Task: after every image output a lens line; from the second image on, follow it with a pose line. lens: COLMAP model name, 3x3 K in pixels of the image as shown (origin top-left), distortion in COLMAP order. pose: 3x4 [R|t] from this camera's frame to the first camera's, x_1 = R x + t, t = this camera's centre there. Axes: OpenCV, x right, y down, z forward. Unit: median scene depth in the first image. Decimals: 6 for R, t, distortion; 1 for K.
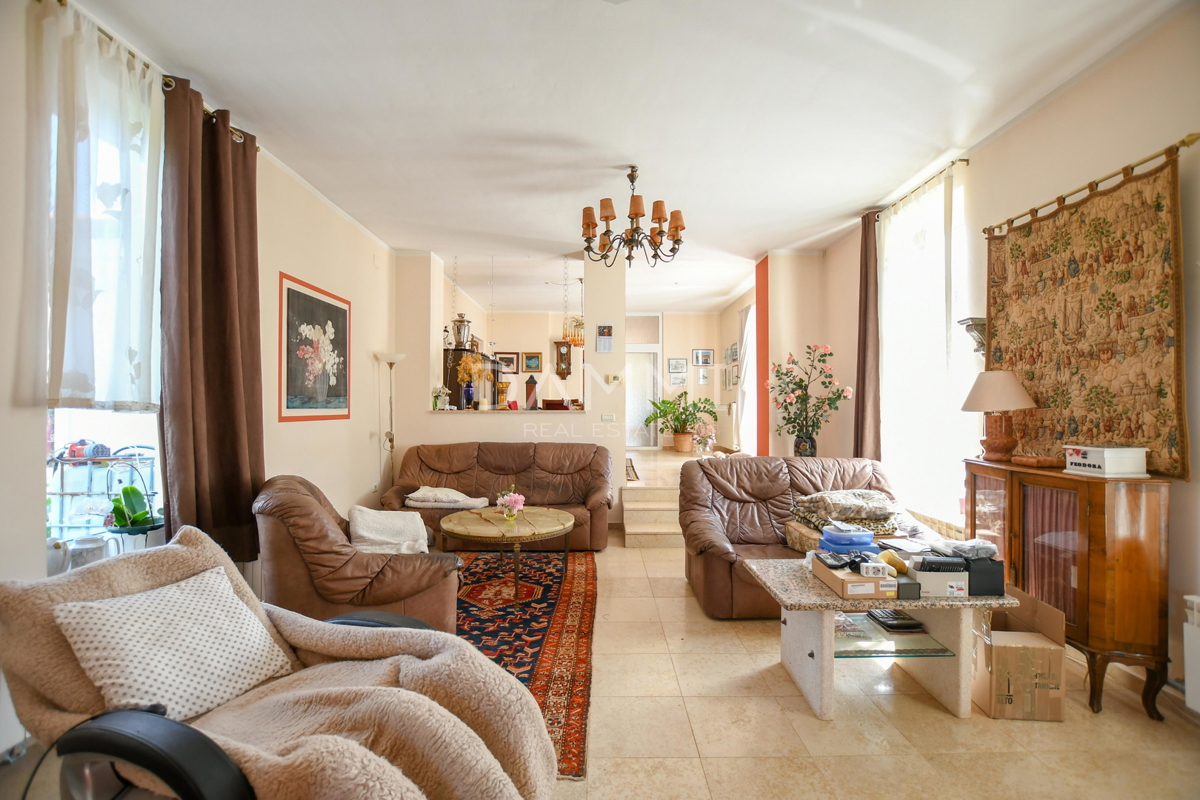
lens RADIAL K [[523.6, 0, 601.4], [0, 523.6, 401.1], [0, 0, 1]] dist [-0.023000, 0.000358]
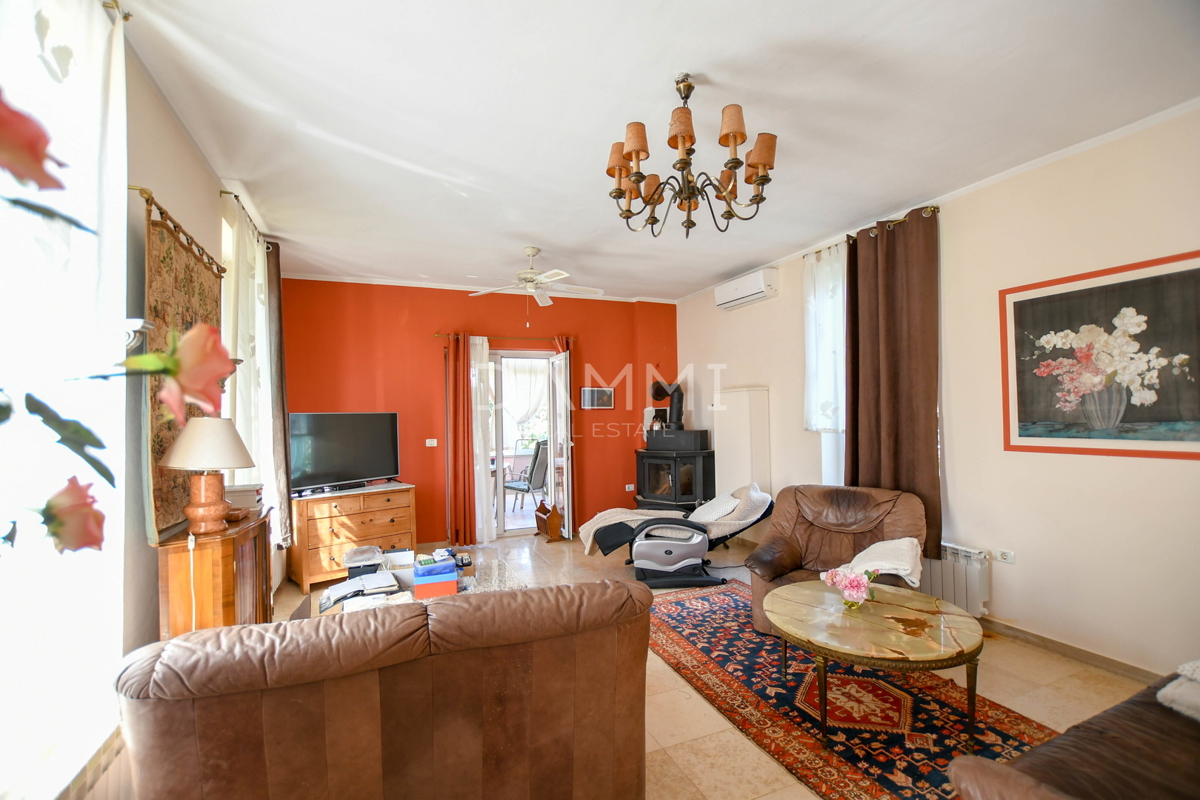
lens RADIAL K [[523.6, 0, 600.1], [0, 523.6, 407.5], [0, 0, 1]] dist [-0.023000, 0.000358]
pose [[-0.921759, 0.011187, -0.387602, 0.407770], [0.021150, 0.999546, -0.021448, -0.031931], [0.387186, -0.027968, -0.921577, 1.549228]]
